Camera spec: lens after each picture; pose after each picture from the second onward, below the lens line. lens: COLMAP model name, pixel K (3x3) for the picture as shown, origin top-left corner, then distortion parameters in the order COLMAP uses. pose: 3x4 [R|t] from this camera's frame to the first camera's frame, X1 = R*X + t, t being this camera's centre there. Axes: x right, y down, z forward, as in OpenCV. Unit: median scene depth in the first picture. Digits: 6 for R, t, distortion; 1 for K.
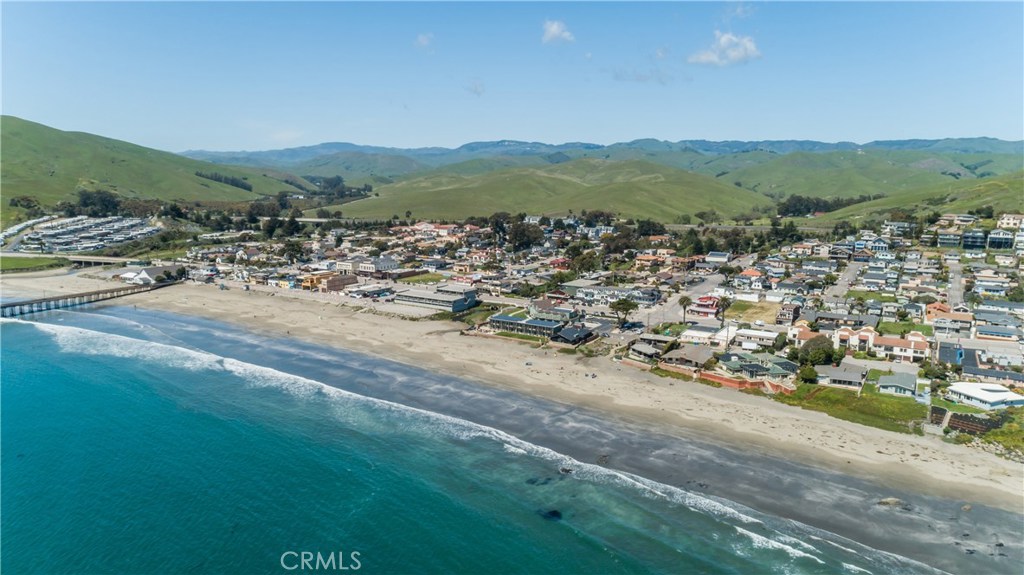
lens RADIAL K [[682.8, 0, 512.0], [0, 682.8, 287.5], [0, 0, 1]] dist [-0.015981, 0.015255]
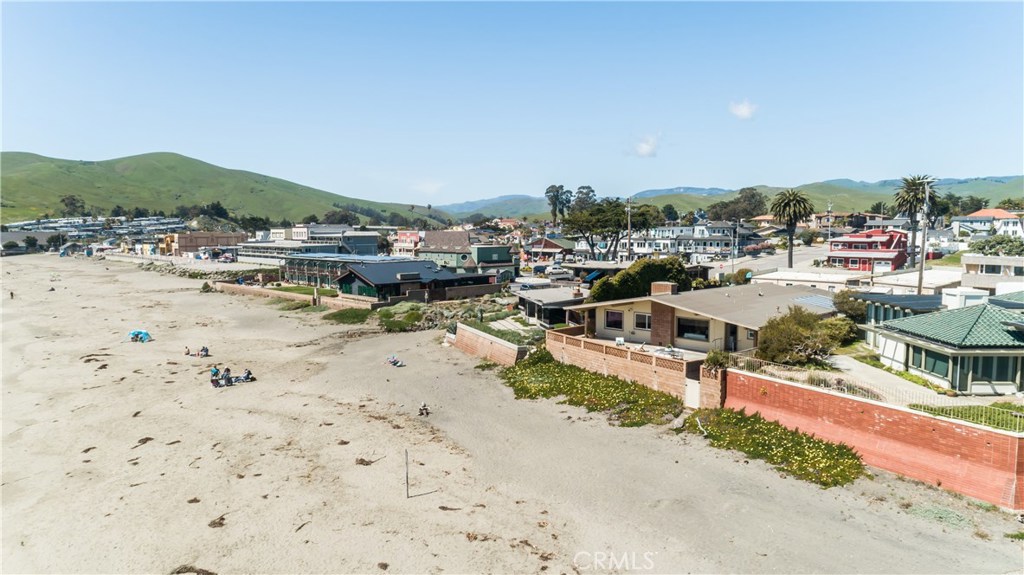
lens RADIAL K [[682.8, 0, 512.0], [0, 682.8, 287.5], [0, 0, 1]] dist [-0.015981, 0.015255]
pose [[0.967121, 0.008350, -0.254178, 0.235566], [-0.027616, 0.996999, -0.072323, 0.102593], [0.252811, 0.076965, 0.964450, 0.729643]]
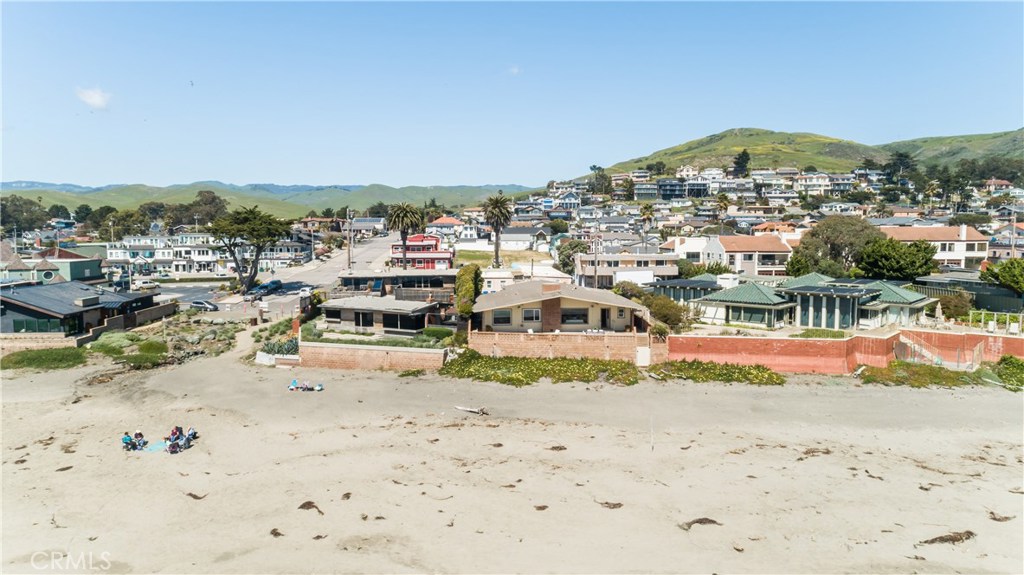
lens RADIAL K [[682.8, 0, 512.0], [0, 682.8, 287.5], [0, 0, 1]] dist [-0.015981, 0.015255]
pose [[0.821030, -0.064433, 0.567237, 0.084292], [0.104526, 0.993780, -0.038409, 0.096229], [-0.561235, 0.090826, 0.822658, 0.727357]]
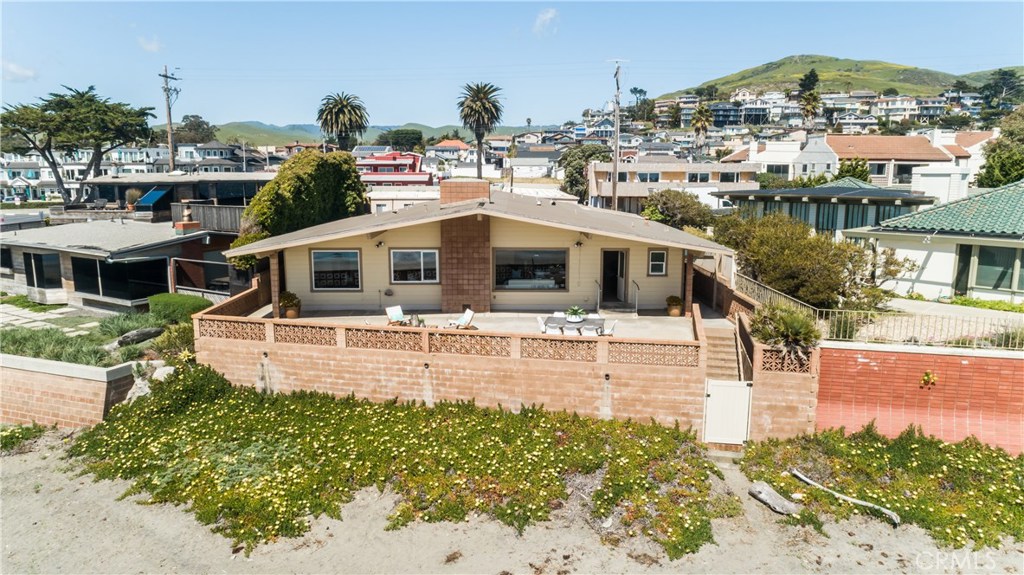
lens RADIAL K [[682.8, 0, 512.0], [0, 682.8, 287.5], [0, 0, 1]] dist [-0.015981, 0.015255]
pose [[0.853317, -0.099700, 0.511771, 0.188465], [0.093136, 0.994908, 0.038528, 0.097924], [-0.513006, 0.014788, 0.858257, 0.836562]]
